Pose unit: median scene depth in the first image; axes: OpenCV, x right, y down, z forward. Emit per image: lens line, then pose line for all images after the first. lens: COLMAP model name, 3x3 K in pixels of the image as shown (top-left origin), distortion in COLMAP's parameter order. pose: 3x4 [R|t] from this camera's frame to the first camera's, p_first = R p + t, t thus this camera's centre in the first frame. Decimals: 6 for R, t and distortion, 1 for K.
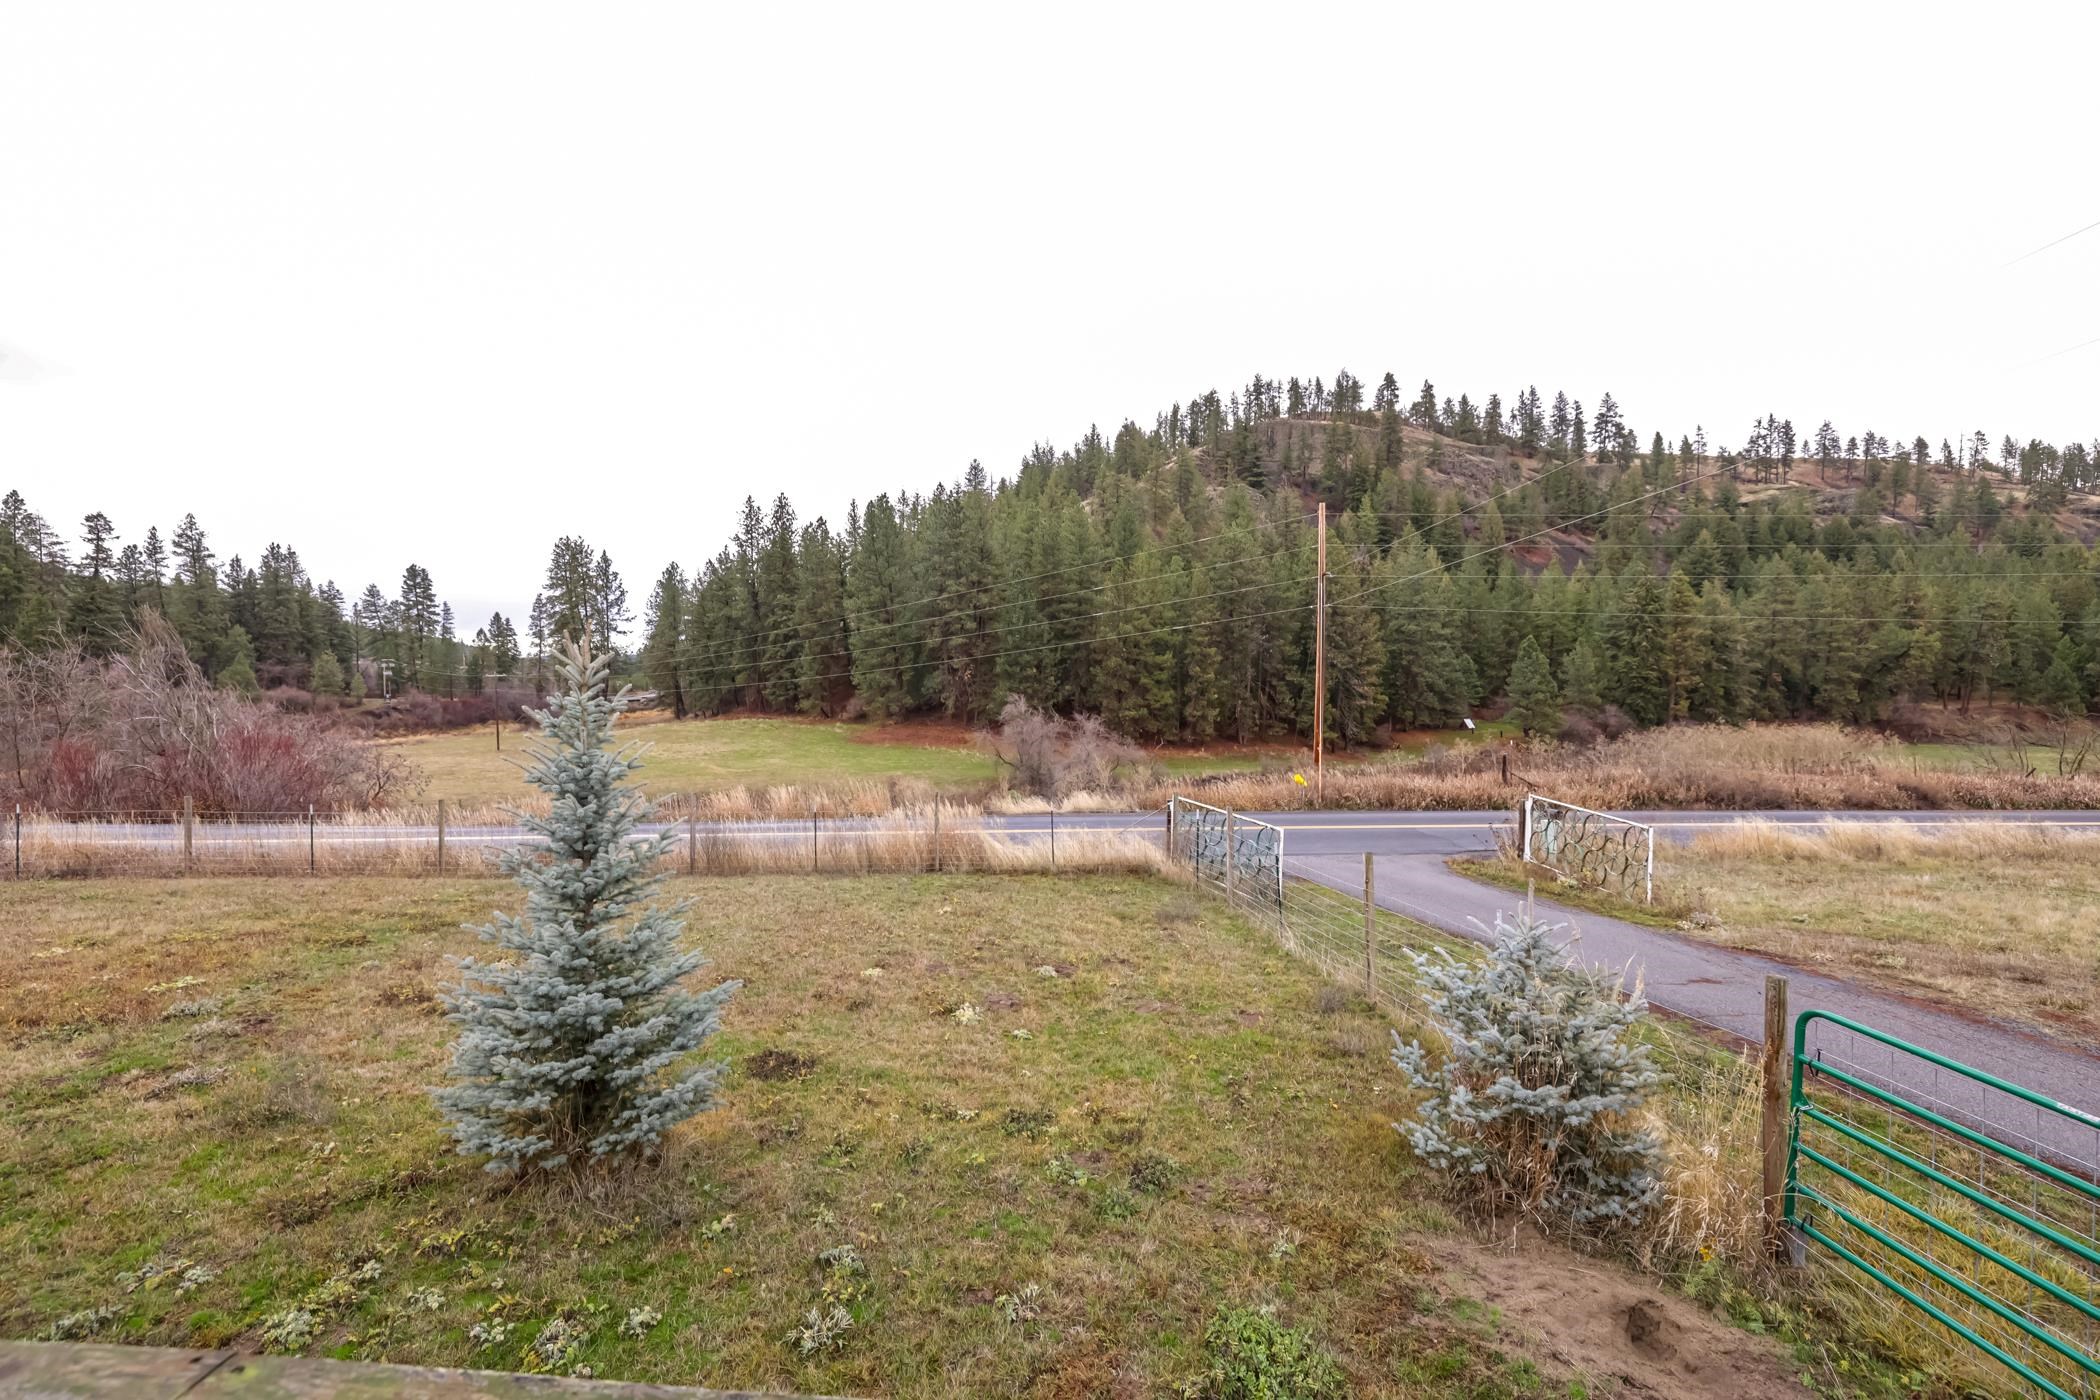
lens RADIAL K [[889.8, 0, 1048.2], [0, 889.8, 690.8], [0, 0, 1]] dist [0.001437, 0.000176]
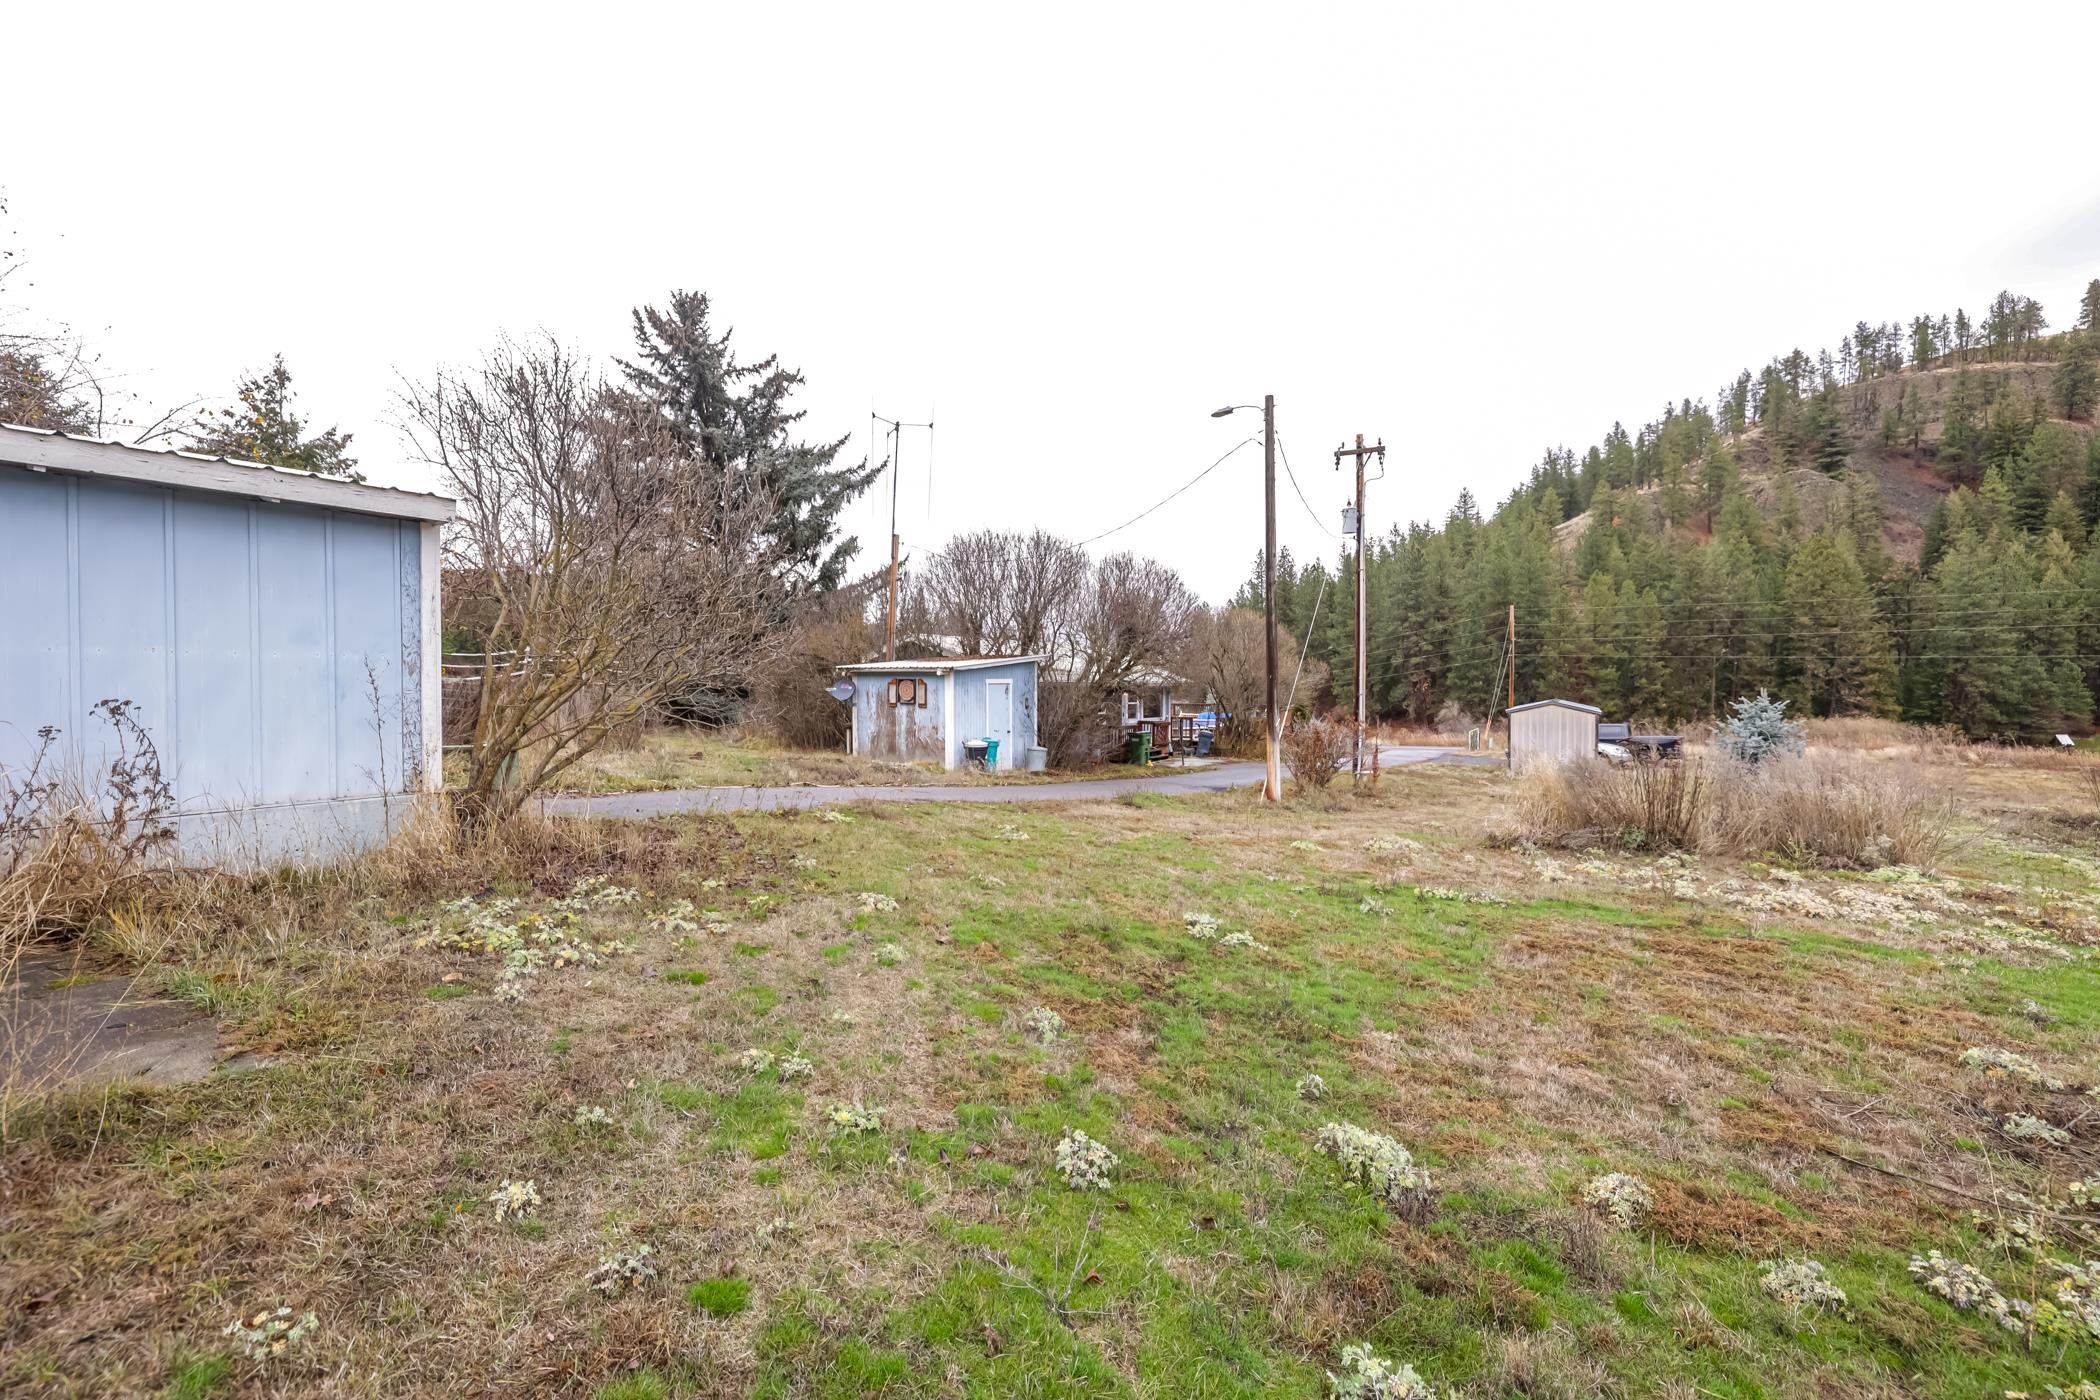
lens RADIAL K [[889.8, 0, 1049.4], [0, 889.8, 703.0], [0, 0, 1]] dist [0.001437, 0.000176]
pose [[0.847248, 0.004381, -0.531179, 0.066608], [-0.004625, 0.999989, 0.000871, 0.003230], [0.531177, 0.001719, 0.847259, -0.184975]]
